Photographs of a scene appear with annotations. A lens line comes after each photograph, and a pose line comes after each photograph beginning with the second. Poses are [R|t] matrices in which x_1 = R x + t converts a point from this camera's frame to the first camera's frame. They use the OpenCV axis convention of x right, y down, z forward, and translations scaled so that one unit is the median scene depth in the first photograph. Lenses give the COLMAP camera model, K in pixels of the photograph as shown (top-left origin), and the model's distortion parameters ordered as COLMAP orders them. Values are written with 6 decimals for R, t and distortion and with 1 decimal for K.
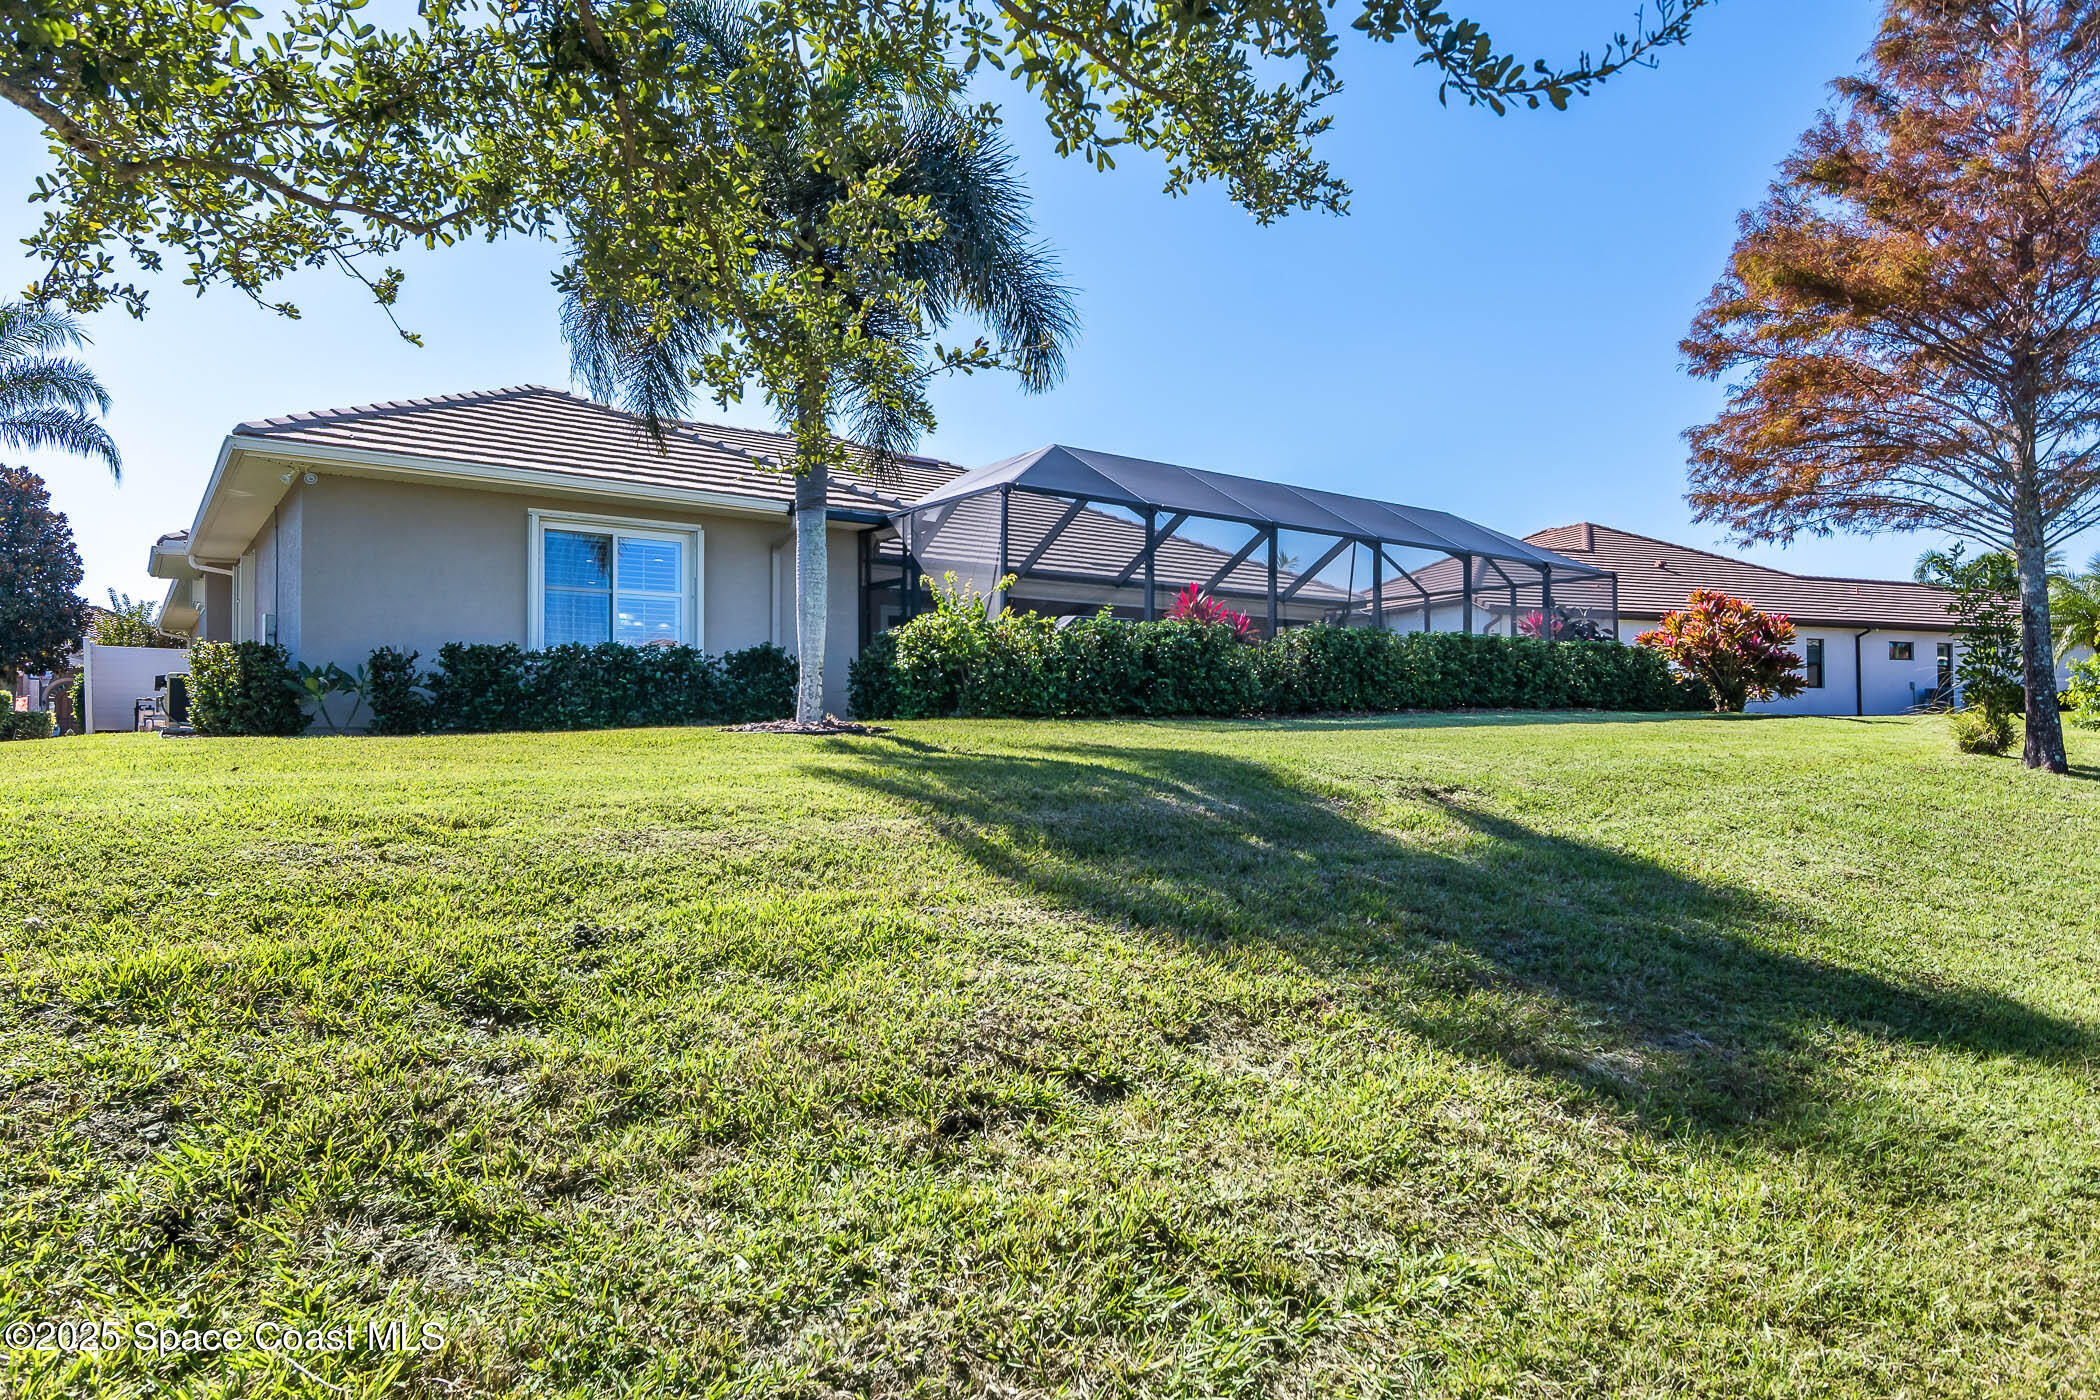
lens RADIAL K [[1200.8, 0, 1050.0], [0, 1200.8, 700.0], [0, 0, 1]] dist [-0.000292, -0.000361]
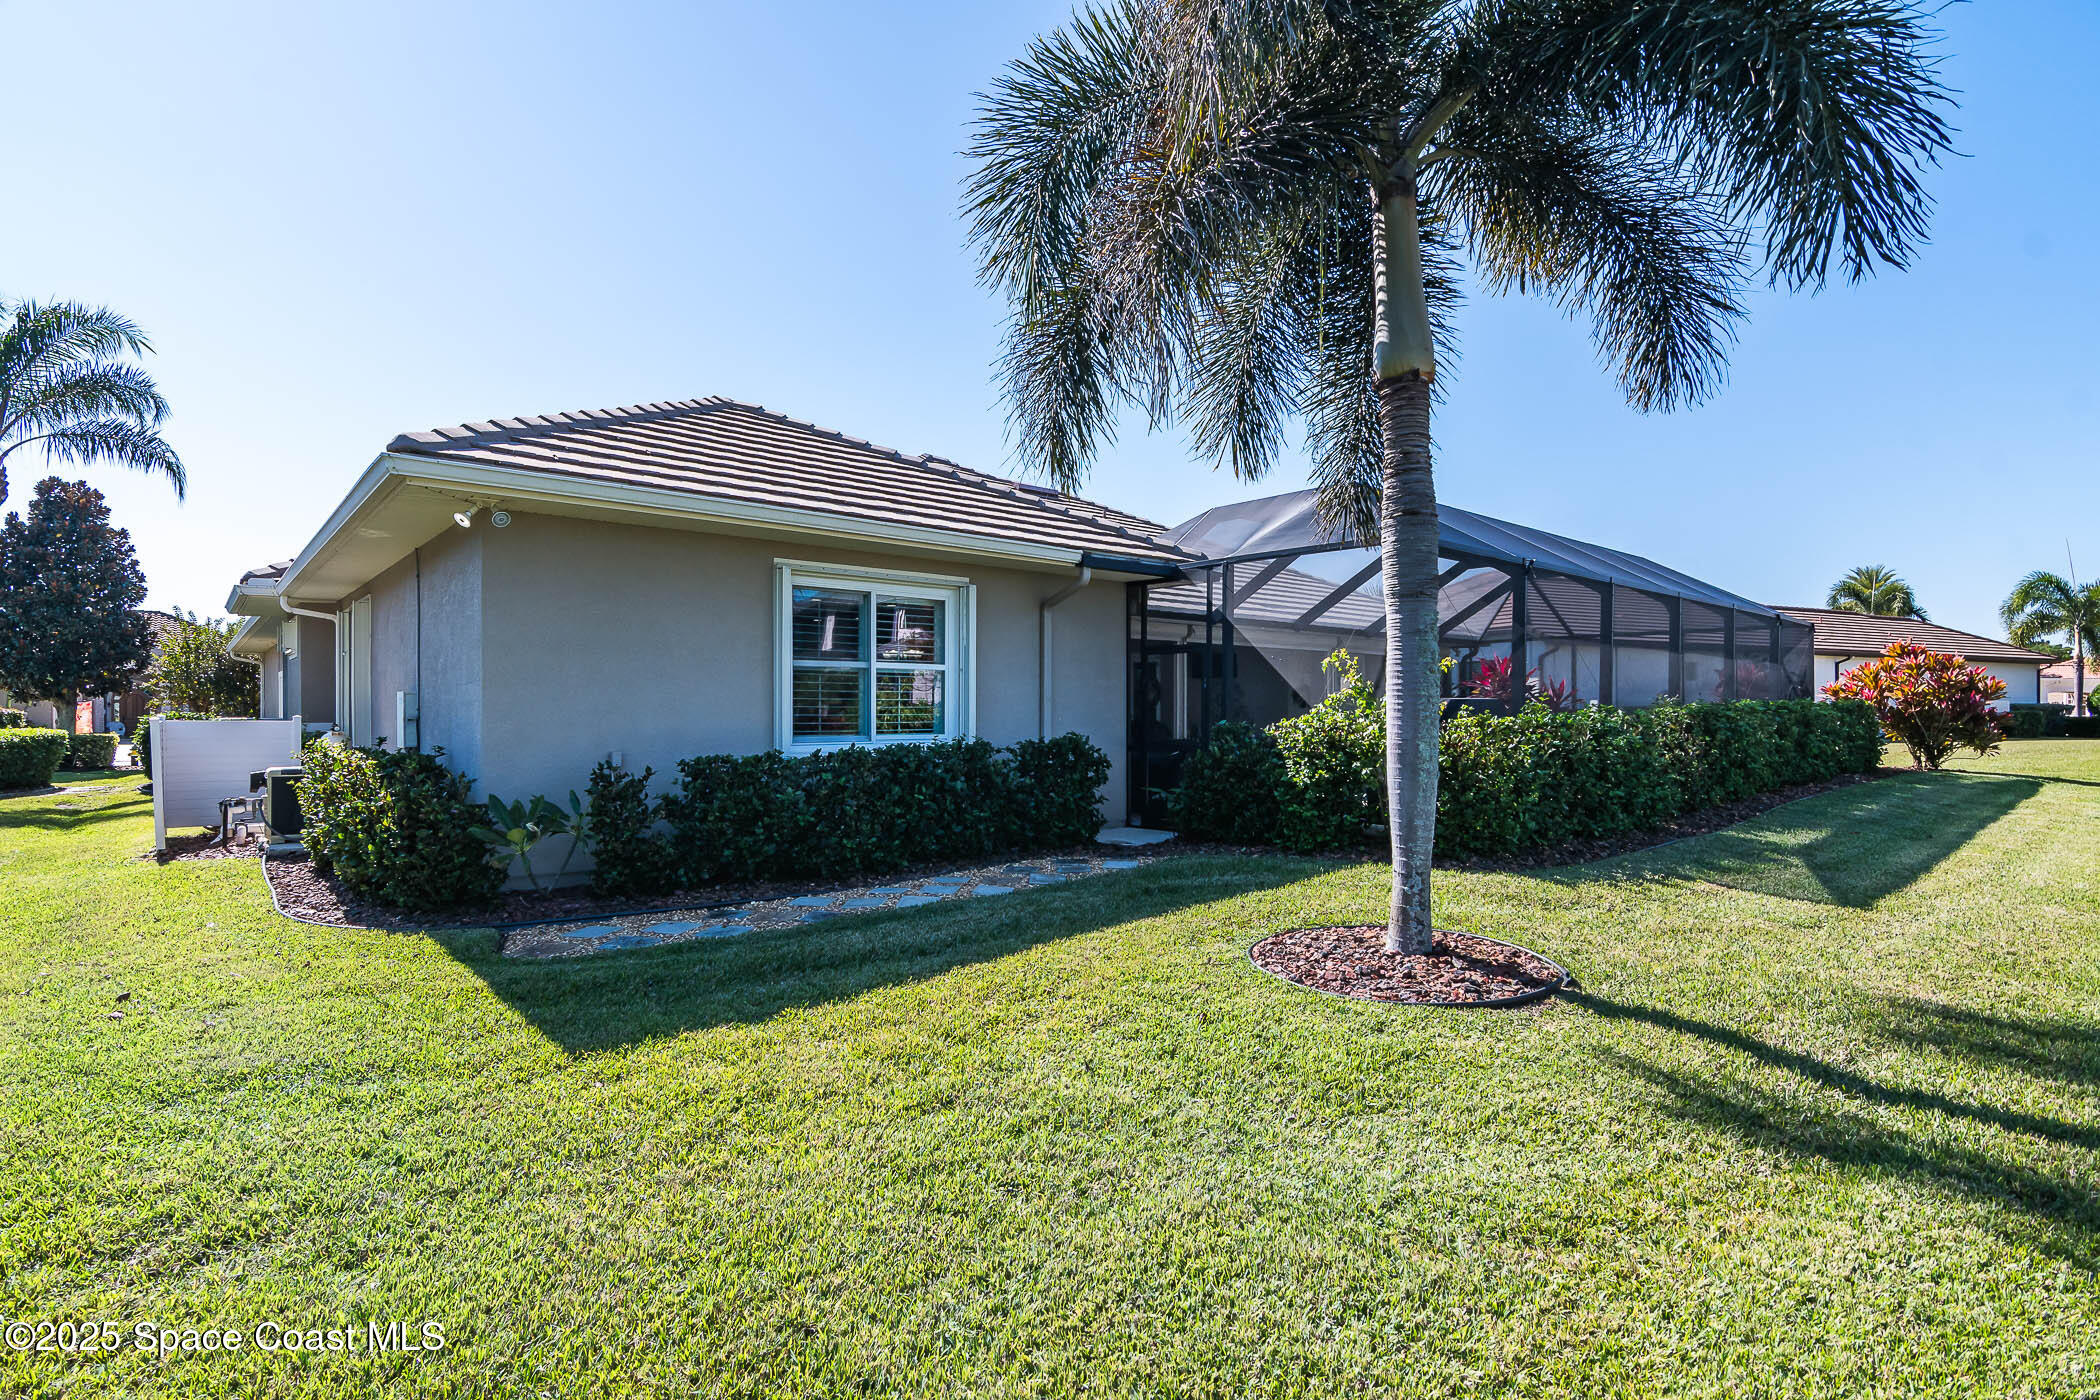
lens RADIAL K [[1004.9, 0, 1046.8], [0, 1004.9, 710.2], [0, 0, 1]] dist [0.002003, -0.000078]
pose [[0.998682, 0.004598, 0.051115, -0.221884], [-0.005707, 0.999751, 0.021573, -0.059798], [-0.051003, -0.021836, 0.998460, 0.274554]]
